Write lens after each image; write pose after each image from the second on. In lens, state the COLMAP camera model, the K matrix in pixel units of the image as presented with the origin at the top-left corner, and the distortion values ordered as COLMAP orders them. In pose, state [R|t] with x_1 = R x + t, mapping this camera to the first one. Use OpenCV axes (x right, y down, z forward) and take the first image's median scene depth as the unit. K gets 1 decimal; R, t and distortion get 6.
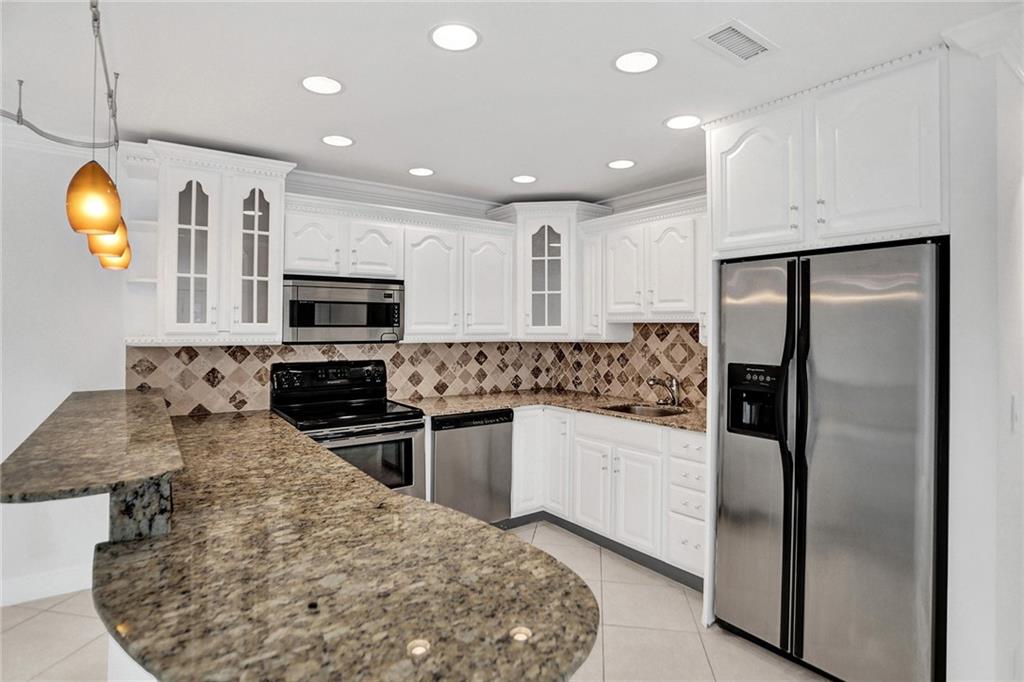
lens RADIAL K [[529.4, 0, 503.9], [0, 529.4, 327.4], [0, 0, 1]] dist [-0.044356, 0.012448]
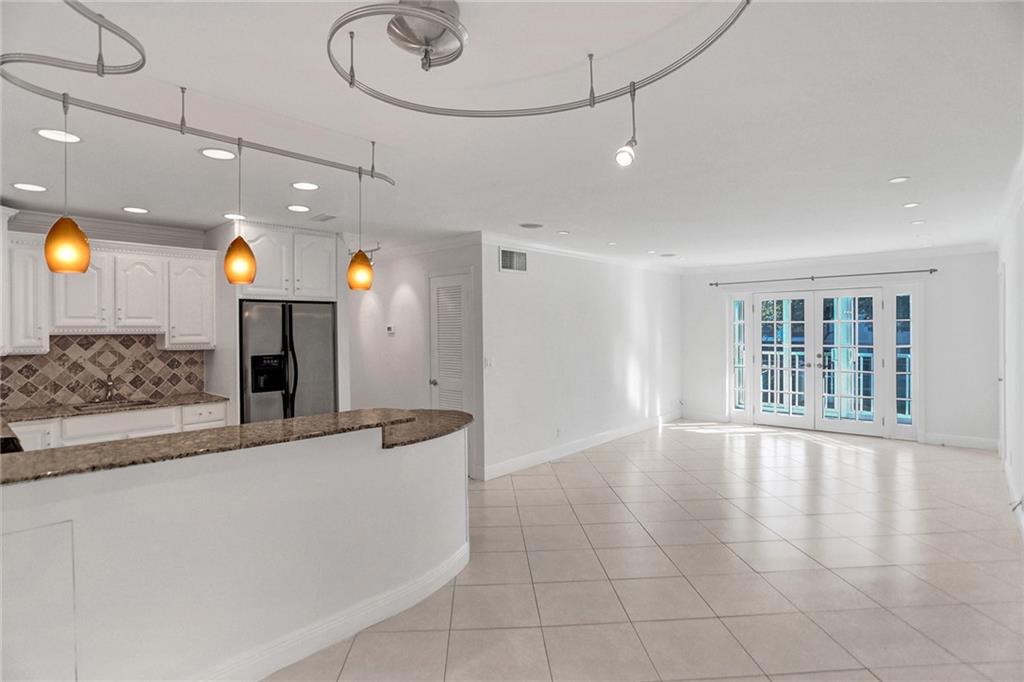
lens RADIAL K [[529.4, 0, 516.3], [0, 529.4, 331.6], [0, 0, 1]] dist [-0.044356, 0.012448]
pose [[-0.235781, -0.006587, 0.971784, -1.274436], [0.008650, 0.999923, 0.008876, -0.020093], [-0.971768, 0.010499, -0.235706, 0.426123]]
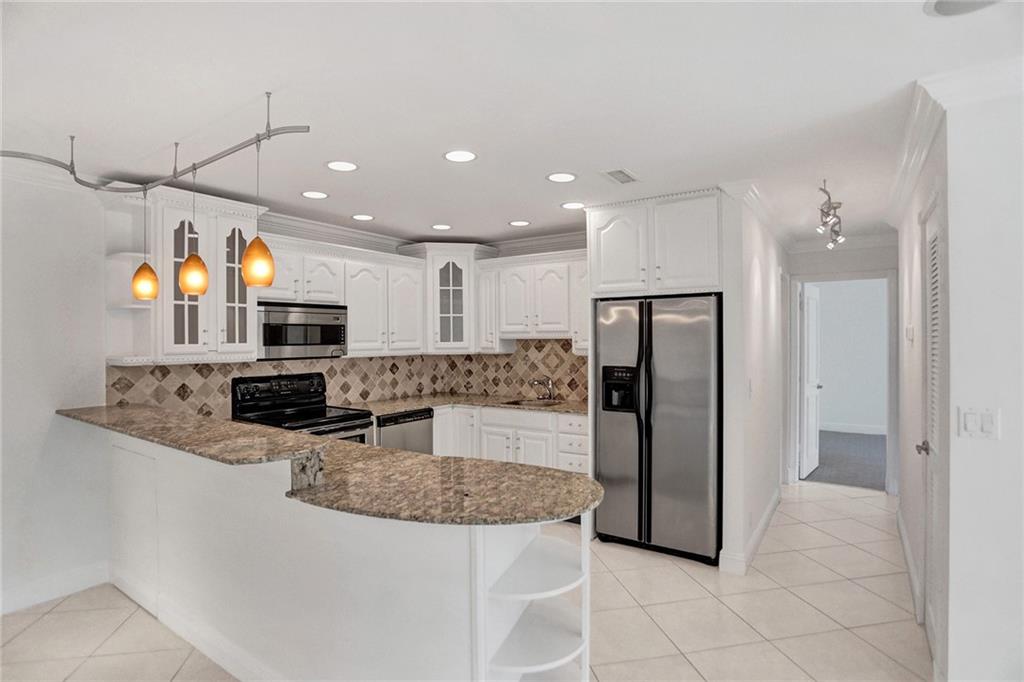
lens RADIAL K [[529.4, 0, 505.9], [0, 529.4, 341.1], [0, 0, 1]] dist [-0.044356, 0.012448]
pose [[0.939577, -0.011122, 0.342158, -0.297936], [0.009695, 0.999936, 0.005879, -0.013499], [-0.342201, -0.002206, 0.939624, -0.292009]]
